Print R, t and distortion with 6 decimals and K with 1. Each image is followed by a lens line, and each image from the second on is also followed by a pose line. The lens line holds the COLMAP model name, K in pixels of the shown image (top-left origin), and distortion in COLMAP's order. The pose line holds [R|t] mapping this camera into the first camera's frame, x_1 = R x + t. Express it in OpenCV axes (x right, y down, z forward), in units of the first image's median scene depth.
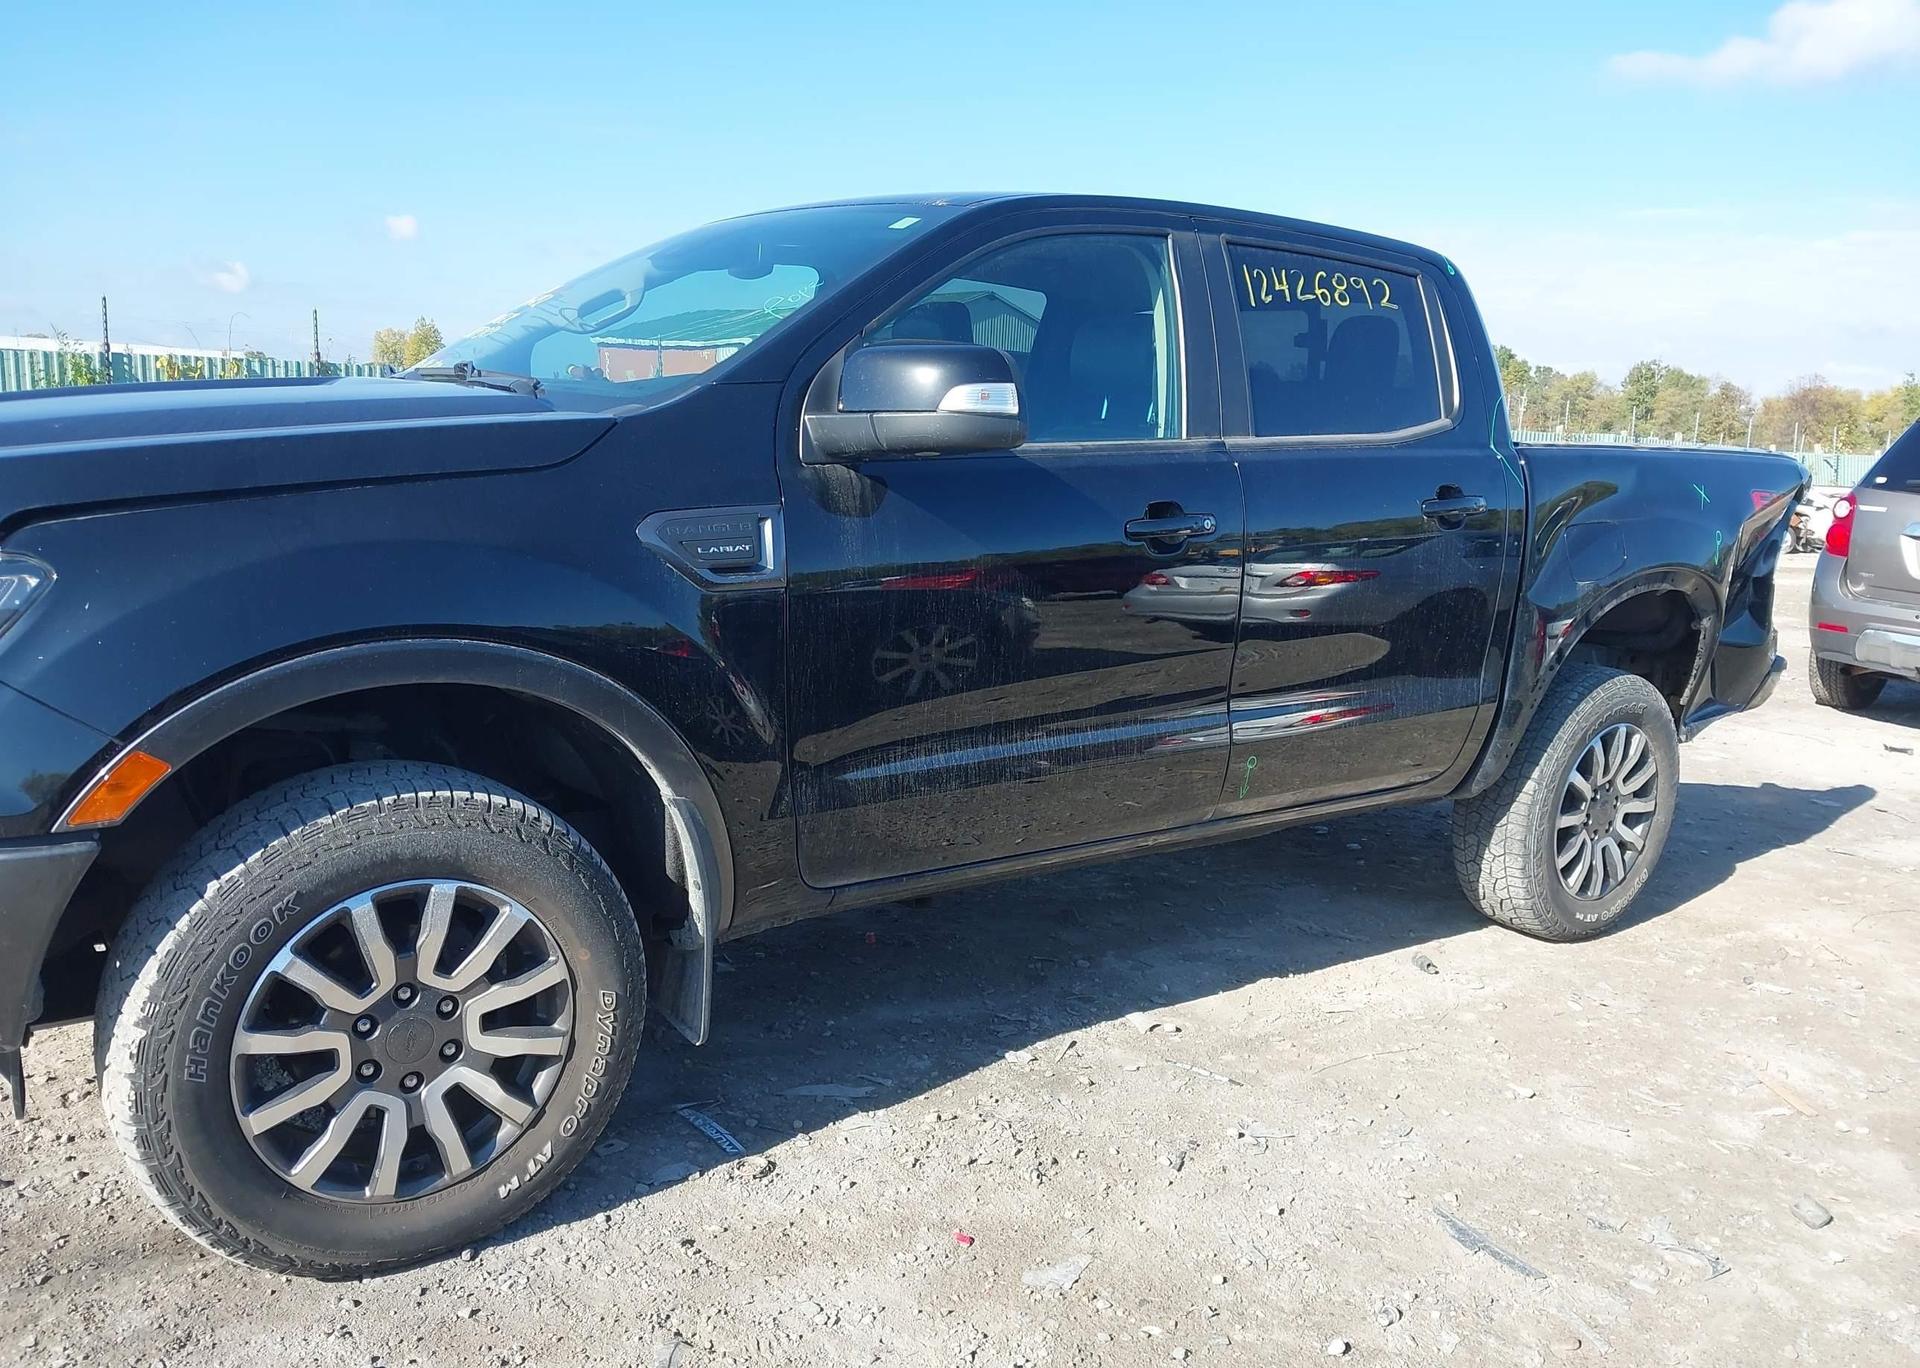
lens RADIAL K [[1627.4, 0, 935.9], [0, 1627.4, 694.6], [0, 0, 1]] dist [0.030084, -0.059476]
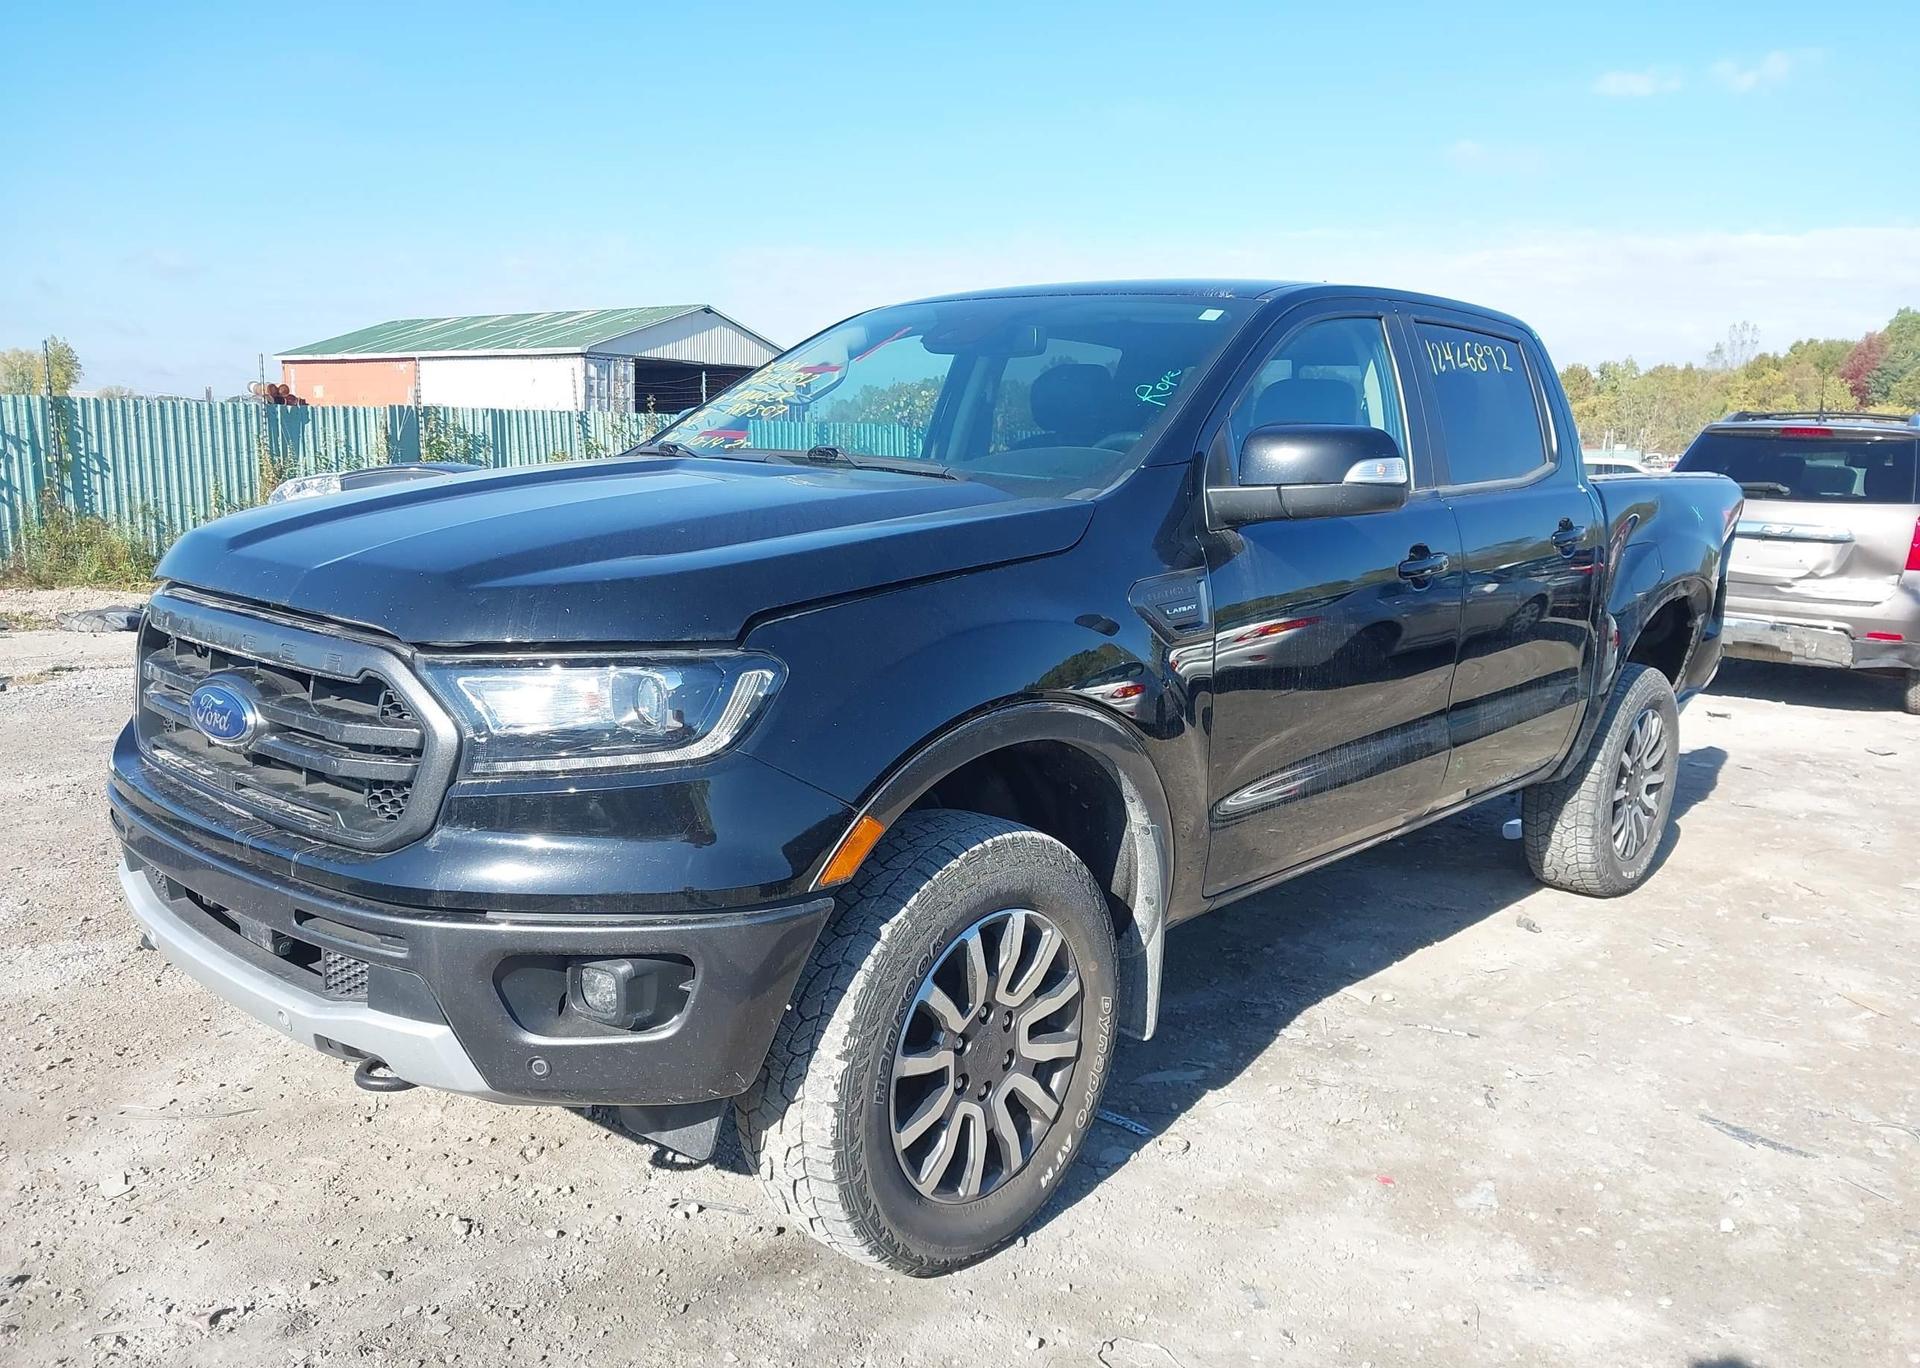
lens RADIAL K [[1674.5, 0, 879.6], [0, 1674.5, 679.3], [0, 0, 1]] dist [0.098853, -0.148362]
pose [[0.973471, -0.054166, 0.222305, -0.610415], [0.057041, 0.998350, -0.006529, -0.042897], [-0.221585, 0.019037, 0.974955, -0.124550]]
